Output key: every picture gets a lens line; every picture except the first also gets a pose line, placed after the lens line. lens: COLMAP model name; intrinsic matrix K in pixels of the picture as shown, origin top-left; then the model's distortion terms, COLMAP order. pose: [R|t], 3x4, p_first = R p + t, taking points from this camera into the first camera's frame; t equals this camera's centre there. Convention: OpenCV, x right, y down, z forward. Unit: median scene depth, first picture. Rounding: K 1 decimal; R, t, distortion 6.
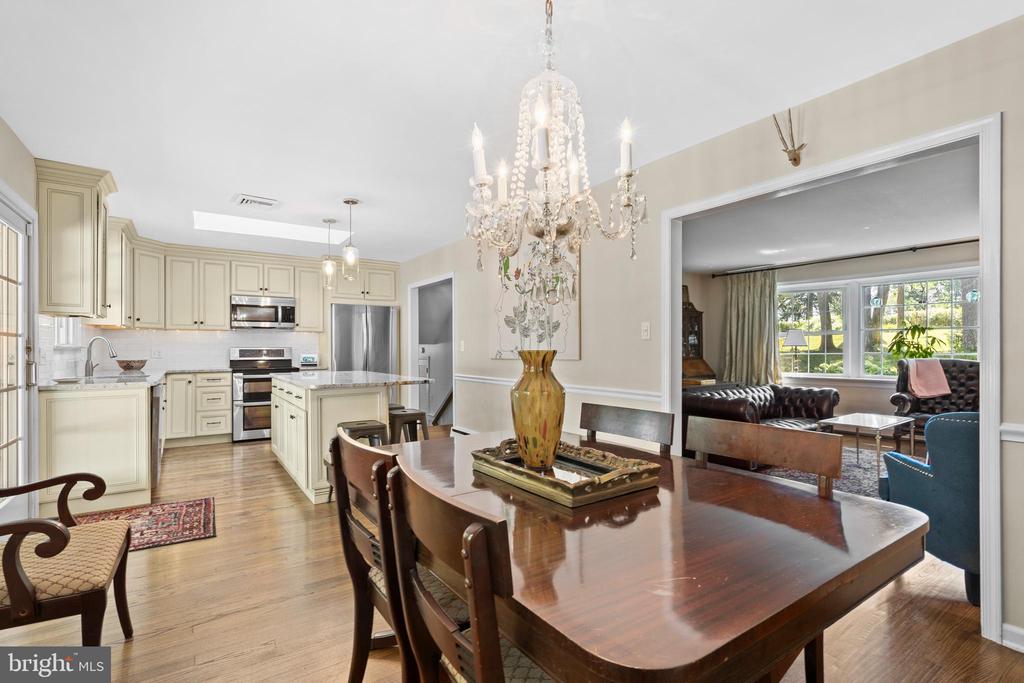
lens RADIAL K [[473.8, 0, 509.6], [0, 473.8, 336.6], [0, 0, 1]] dist [0.000228, 0.000837]
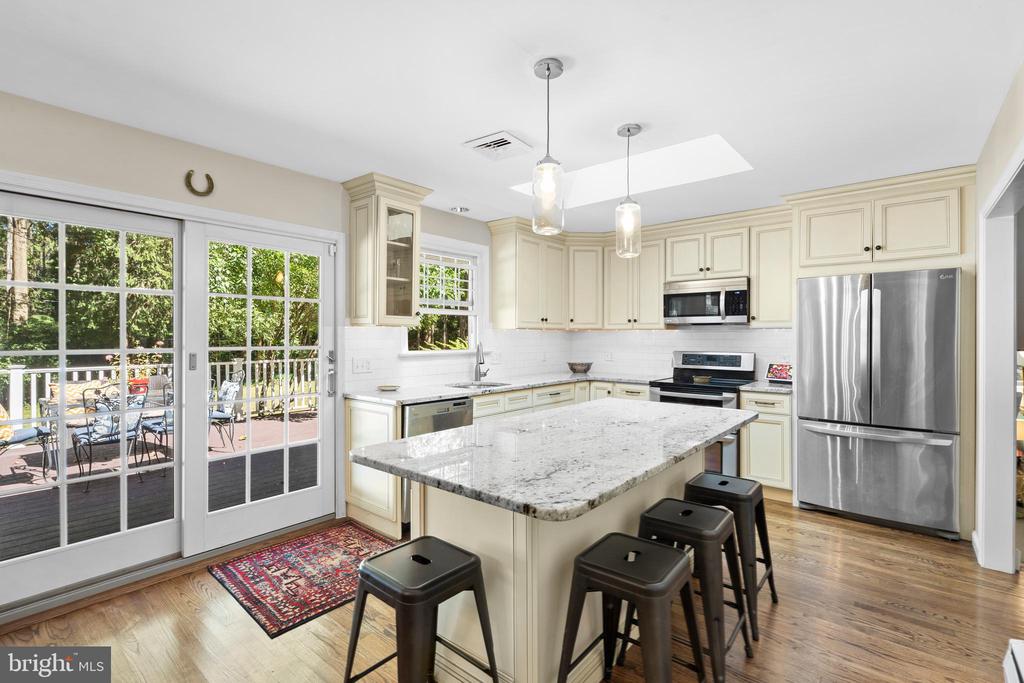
lens RADIAL K [[473.8, 0, 509.6], [0, 473.8, 336.6], [0, 0, 1]] dist [0.000228, 0.000837]
pose [[0.297482, -0.003837, -0.954720, 0.065828], [0.014562, 0.999894, 0.000518, -0.005116], [0.954616, -0.014057, 0.297507, 0.533685]]
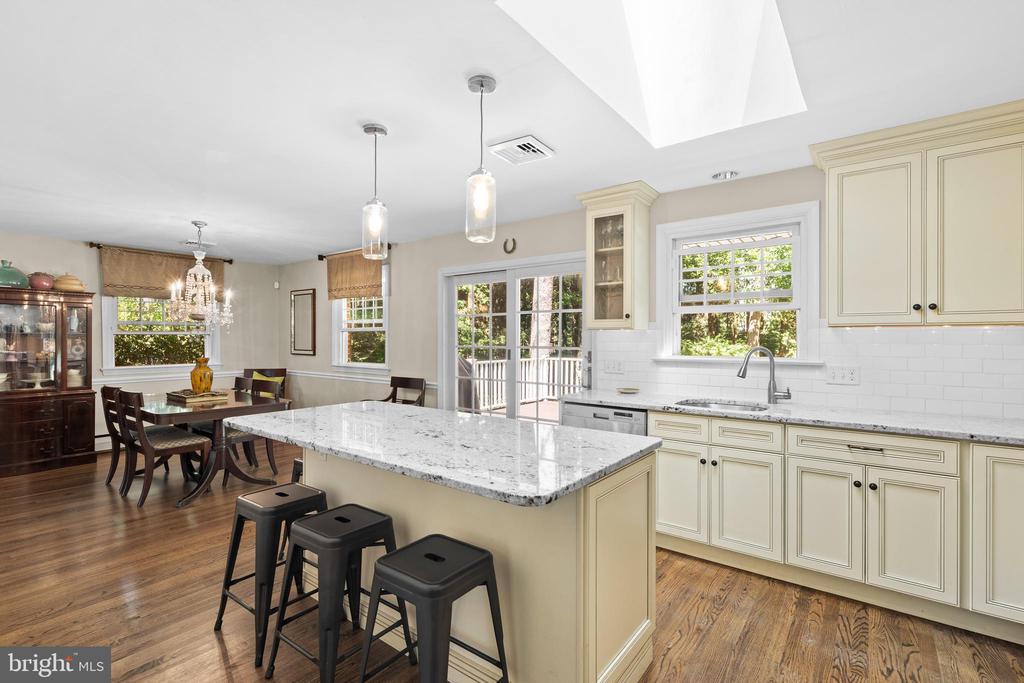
lens RADIAL K [[473.8, 0, 509.6], [0, 473.8, 336.6], [0, 0, 1]] dist [0.000228, 0.000837]
pose [[-0.942164, 0.003753, -0.335131, -0.190059], [0.008800, 0.999870, -0.013543, -0.003669], [0.335037, -0.015708, -0.942074, 1.053901]]
